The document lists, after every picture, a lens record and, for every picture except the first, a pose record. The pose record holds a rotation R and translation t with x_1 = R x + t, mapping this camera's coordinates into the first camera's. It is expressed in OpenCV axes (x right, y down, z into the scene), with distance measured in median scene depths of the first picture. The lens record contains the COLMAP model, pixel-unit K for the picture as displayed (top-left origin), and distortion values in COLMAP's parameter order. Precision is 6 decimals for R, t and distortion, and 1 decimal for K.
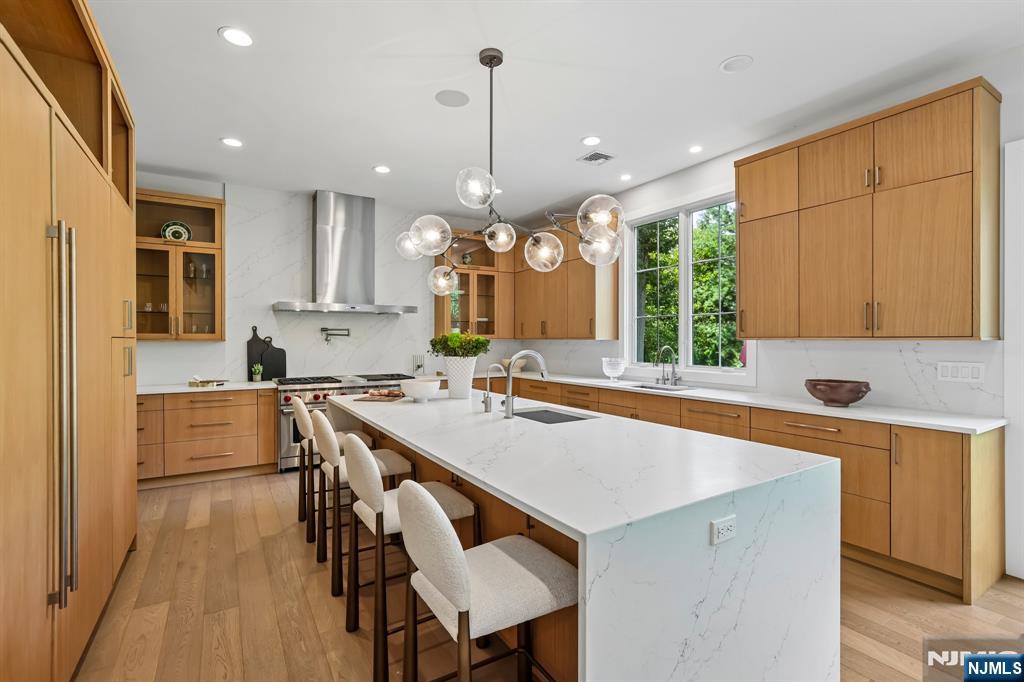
lens RADIAL K [[474.5, 0, 512.7], [0, 474.5, 341.6], [0, 0, 1]] dist [-0.016419, 0.000286]
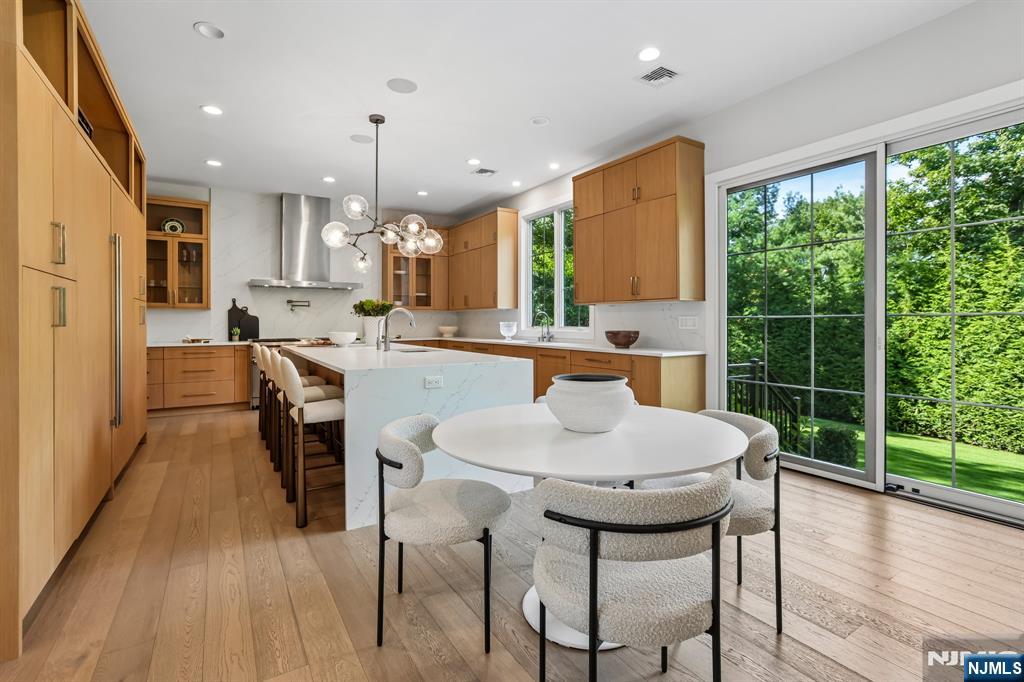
lens RADIAL K [[474.5, 0, 510.3], [0, 474.5, 321.6], [0, 0, 1]] dist [-0.016419, 0.000286]
pose [[0.999995, -0.001287, 0.002771, 0.231170], [0.001297, 0.999992, -0.003752, 0.041247], [-0.002766, 0.003756, 0.999989, -0.328111]]
